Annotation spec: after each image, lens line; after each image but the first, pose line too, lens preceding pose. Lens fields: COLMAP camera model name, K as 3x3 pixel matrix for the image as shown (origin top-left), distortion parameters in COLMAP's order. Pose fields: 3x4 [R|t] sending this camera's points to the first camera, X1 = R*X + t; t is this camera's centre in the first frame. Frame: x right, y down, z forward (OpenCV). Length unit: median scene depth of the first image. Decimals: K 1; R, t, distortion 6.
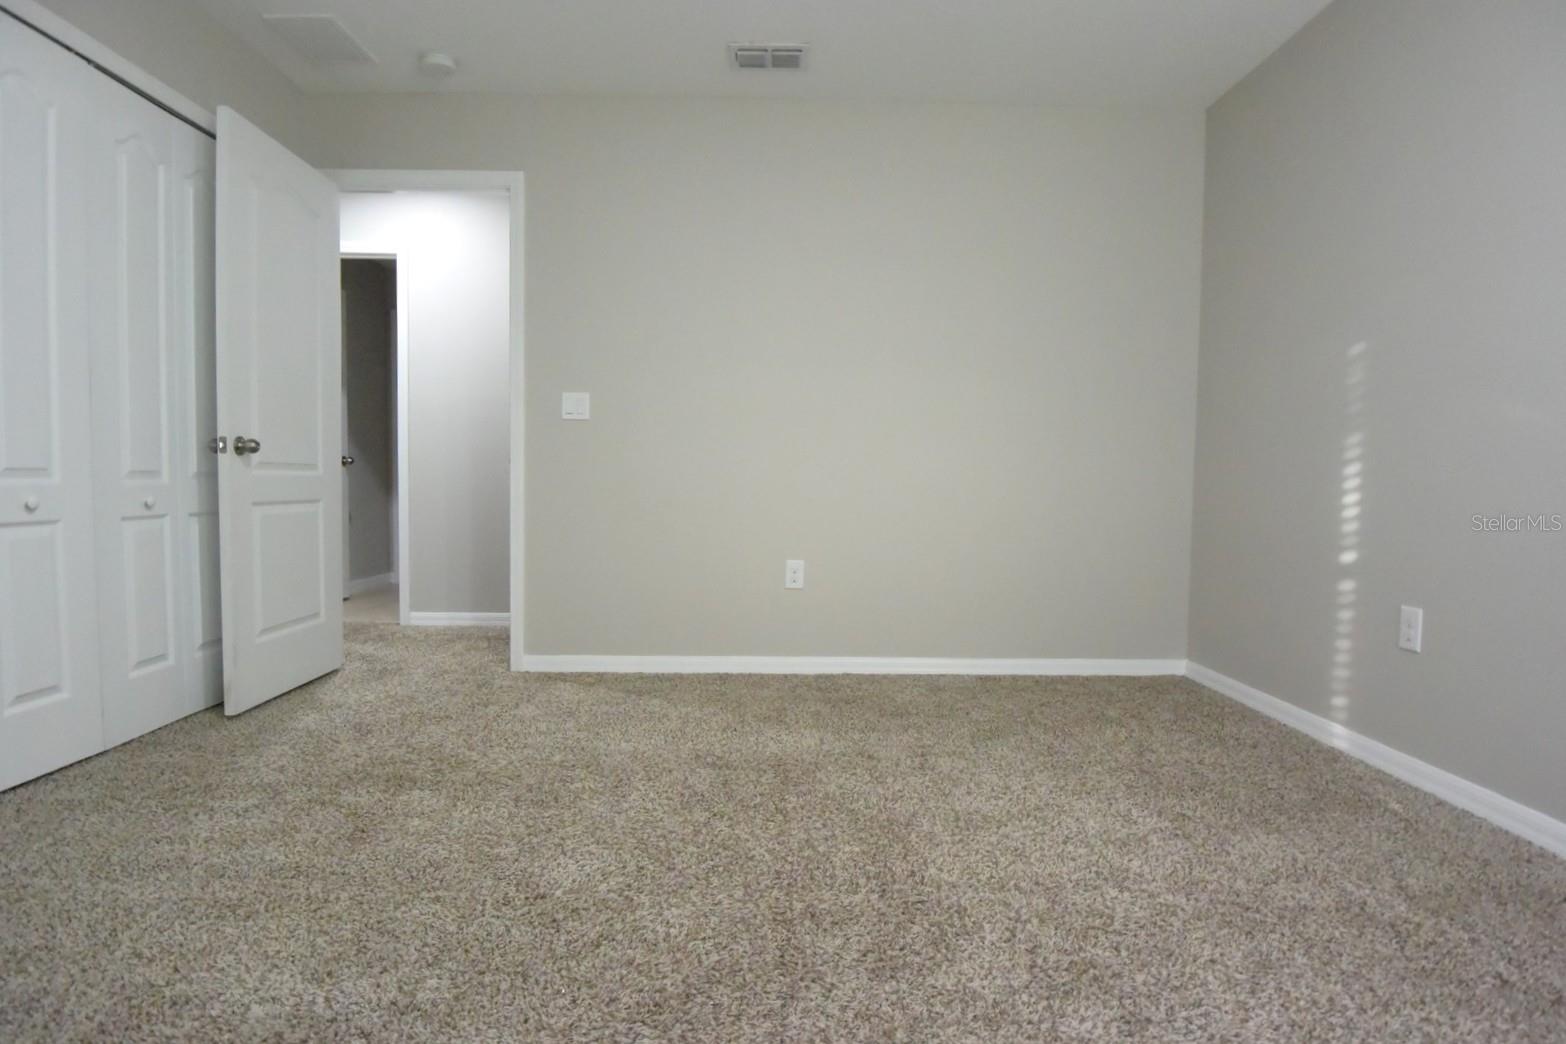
lens RADIAL K [[811.9, 0, 780.1], [0, 811.9, 517.9], [0, 0, 1]] dist [0.007257, 0.000935]
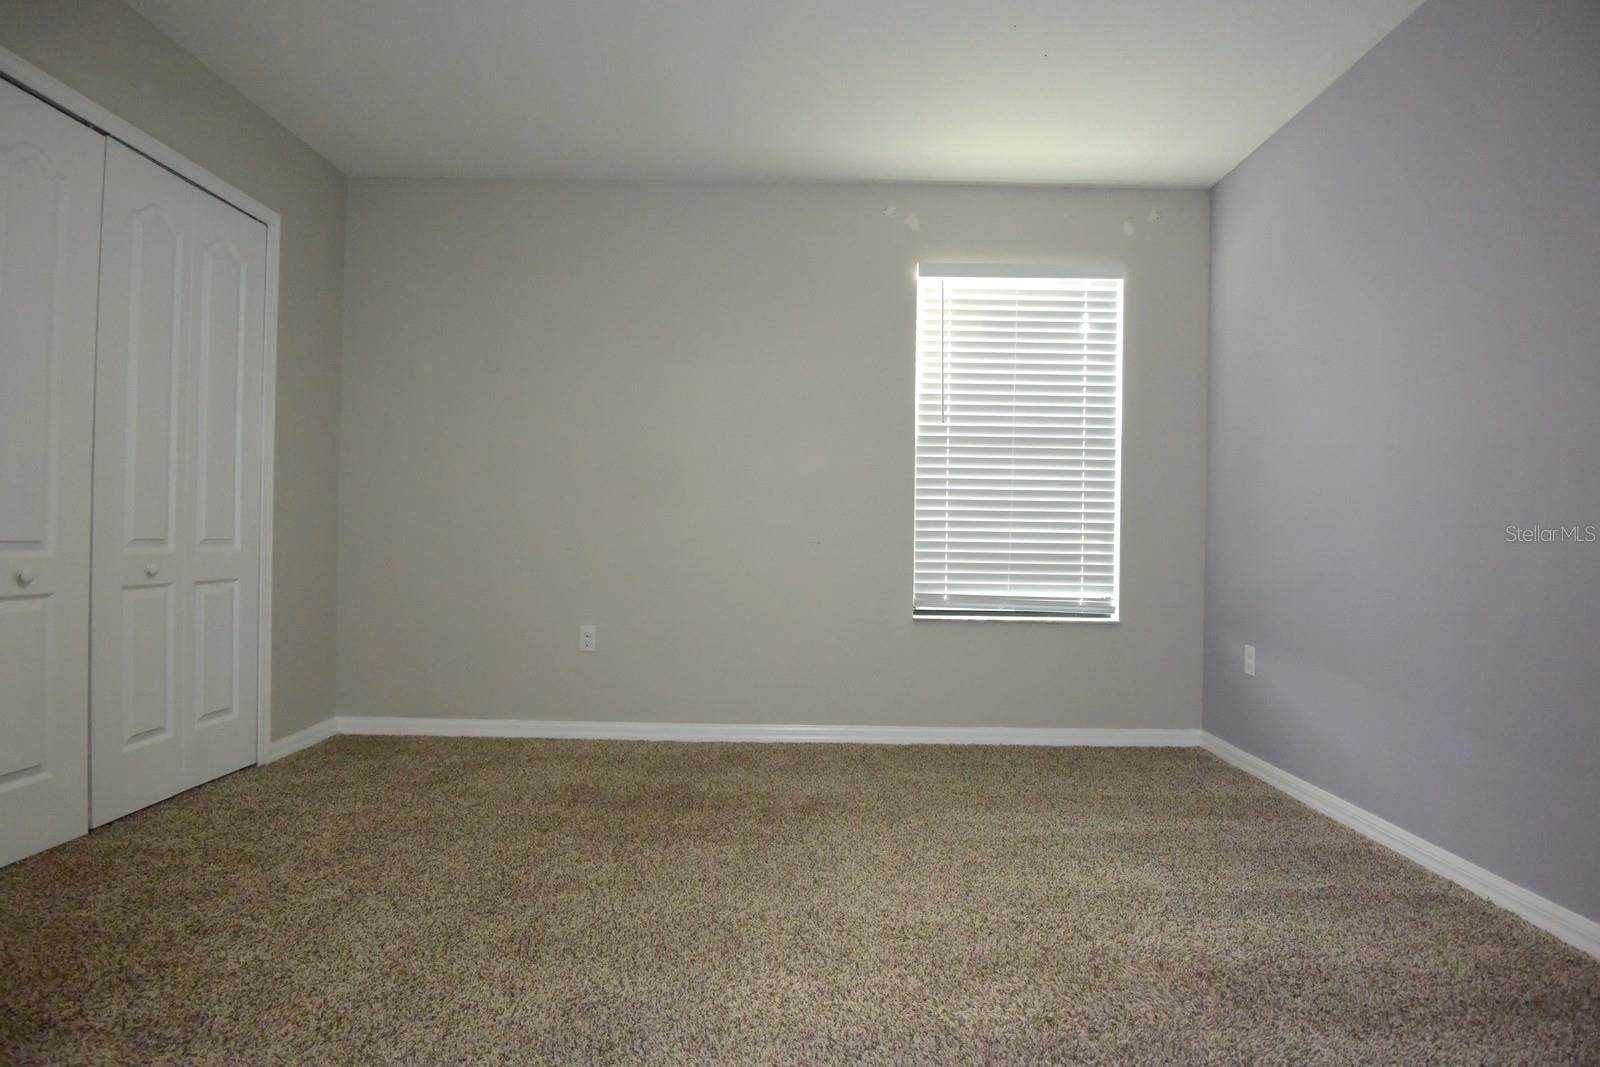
lens RADIAL K [[829.5, 0, 794.8], [0, 829.5, 537.6], [0, 0, 1]] dist [0.007257, 0.000935]
pose [[0.999985, 0.000865, 0.005331, 0.002705], [-0.000544, 0.998201, -0.059948, 0.007884], [-0.005373, 0.059944, 0.998187, -0.200701]]
